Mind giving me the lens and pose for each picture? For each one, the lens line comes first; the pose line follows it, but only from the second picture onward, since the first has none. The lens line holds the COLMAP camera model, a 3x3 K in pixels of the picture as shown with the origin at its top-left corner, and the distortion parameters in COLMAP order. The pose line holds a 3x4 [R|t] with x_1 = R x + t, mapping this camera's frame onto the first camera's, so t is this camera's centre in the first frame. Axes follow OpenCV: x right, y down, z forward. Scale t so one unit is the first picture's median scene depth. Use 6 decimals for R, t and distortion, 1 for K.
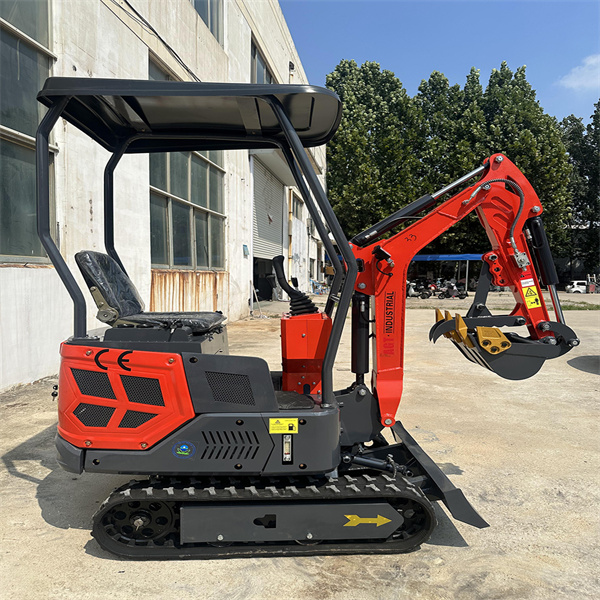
lens RADIAL K [[540.1, 0, 300.8], [0, 540.1, 300.7], [0, 0, 1]] dist [0.075672, -0.015268]
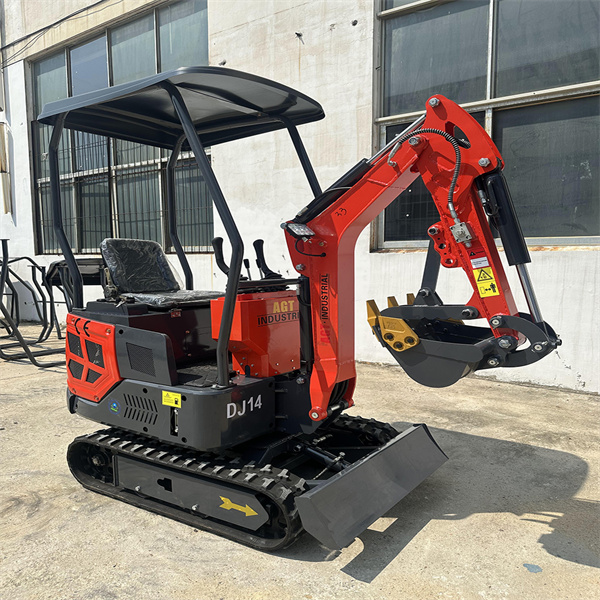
lens RADIAL K [[540.1, 0, 300.1], [0, 540.1, 300.9], [0, 0, 1]] dist [0.075672, -0.015268]
pose [[0.805532, 0.036566, -0.591423, 0.787347], [-0.014298, 0.999003, 0.042292, -0.010194], [0.592380, -0.025612, 0.805251, 0.293018]]
